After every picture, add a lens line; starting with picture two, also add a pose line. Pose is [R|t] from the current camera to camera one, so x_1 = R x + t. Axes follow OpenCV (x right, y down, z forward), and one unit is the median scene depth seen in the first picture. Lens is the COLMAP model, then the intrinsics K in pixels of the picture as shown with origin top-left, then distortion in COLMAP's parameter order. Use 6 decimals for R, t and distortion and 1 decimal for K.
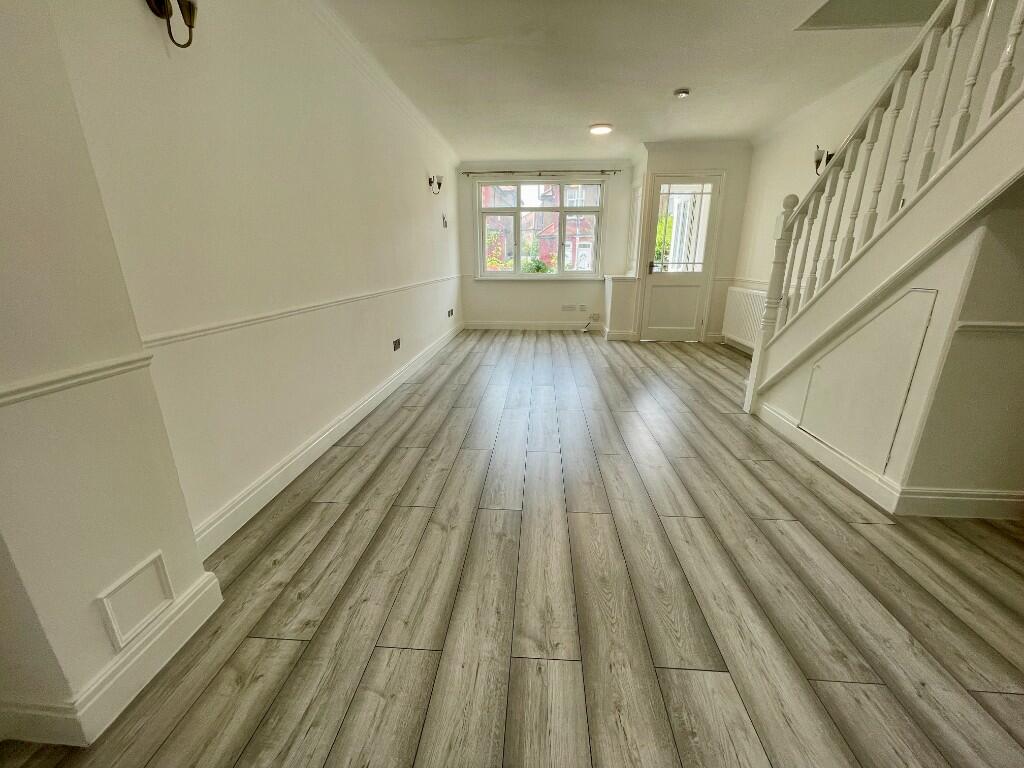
lens RADIAL K [[411.7, 0, 507.3], [0, 411.7, 387.6], [0, 0, 1]] dist [-0.002089, -0.000397]
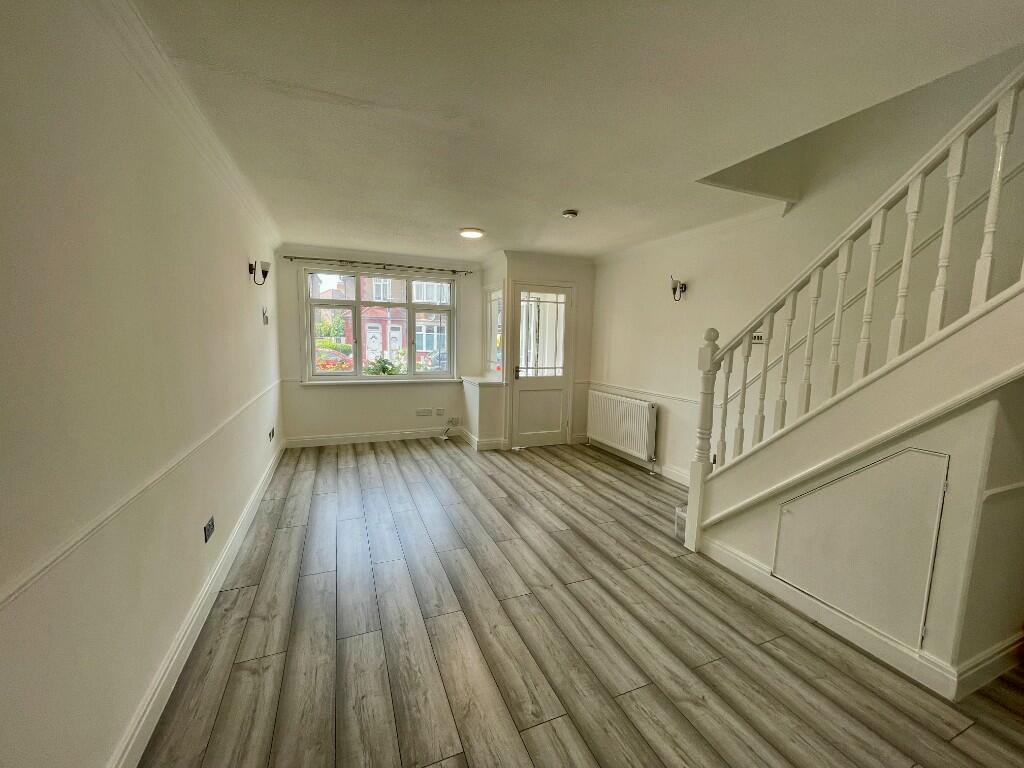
lens RADIAL K [[411.7, 0, 507.3], [0, 411.7, 387.6], [0, 0, 1]] dist [-0.002089, -0.000397]
pose [[0.891140, -0.035694, 0.452322, -0.112032], [0.115545, 0.981887, -0.150157, -0.127483], [-0.438770, 0.186075, 0.879123, 0.197165]]
